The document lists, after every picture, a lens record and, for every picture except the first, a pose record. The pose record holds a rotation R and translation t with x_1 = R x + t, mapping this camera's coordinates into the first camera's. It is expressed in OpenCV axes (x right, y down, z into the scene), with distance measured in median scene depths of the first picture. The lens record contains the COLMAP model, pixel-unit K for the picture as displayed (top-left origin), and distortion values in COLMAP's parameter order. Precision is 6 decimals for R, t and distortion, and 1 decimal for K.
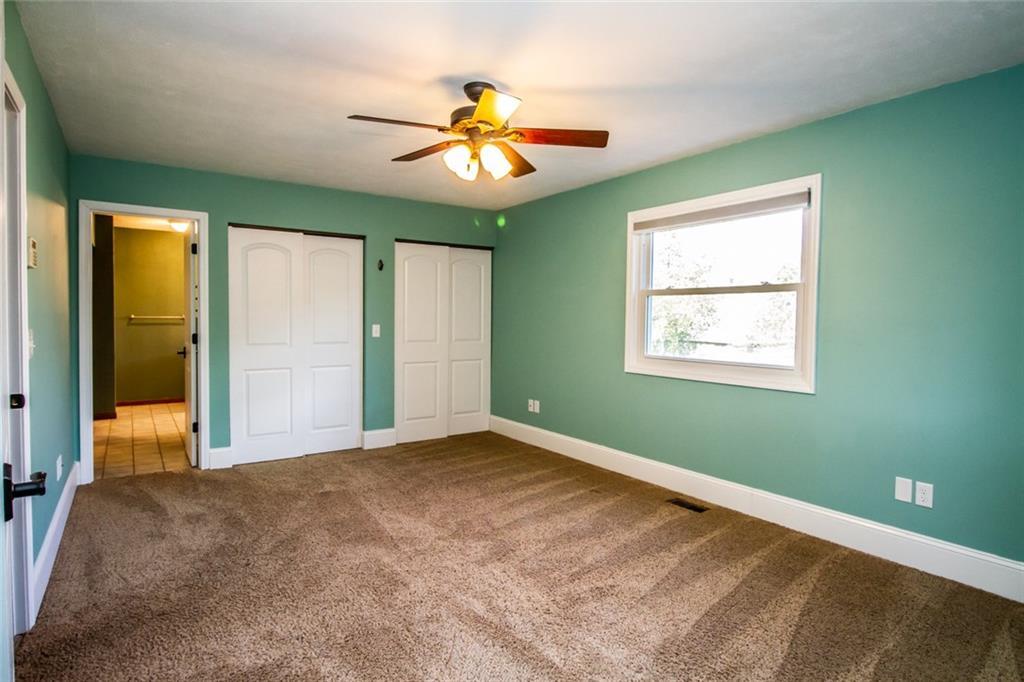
lens RADIAL K [[557.0, 0, 513.2], [0, 557.0, 333.2], [0, 0, 1]] dist [0.012569, -0.022447]
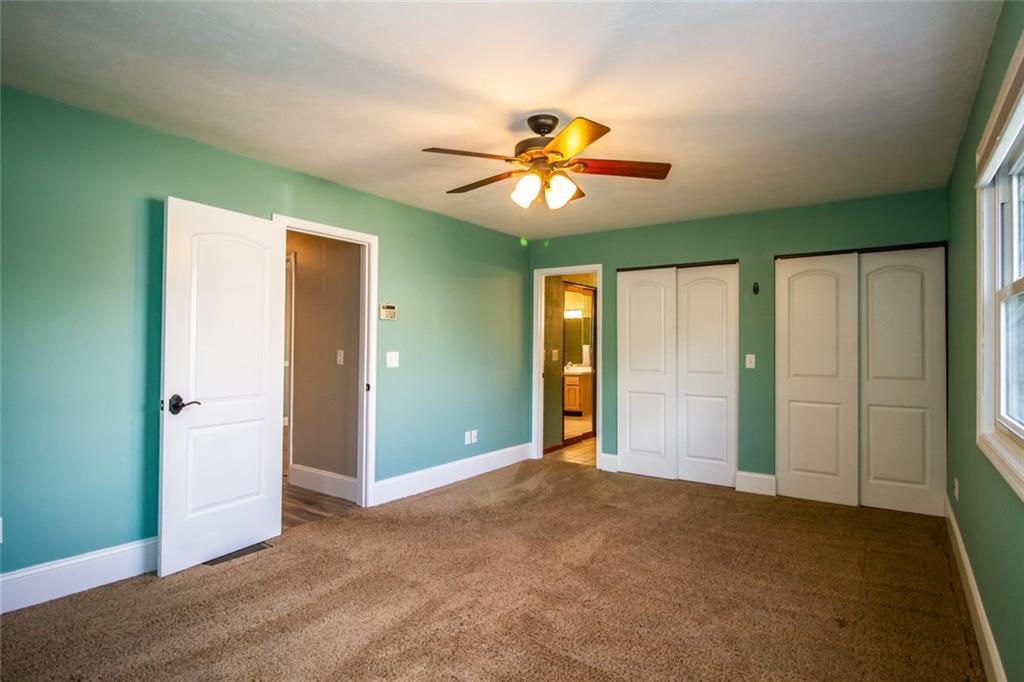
lens RADIAL K [[557.0, 0, 513.2], [0, 557.0, 333.2], [0, 0, 1]] dist [0.012569, -0.022447]
pose [[0.331470, -0.026802, -0.943085, 0.647500], [-0.026914, 0.998921, -0.037848, -0.006975], [0.943082, 0.037927, 0.330391, 0.453893]]
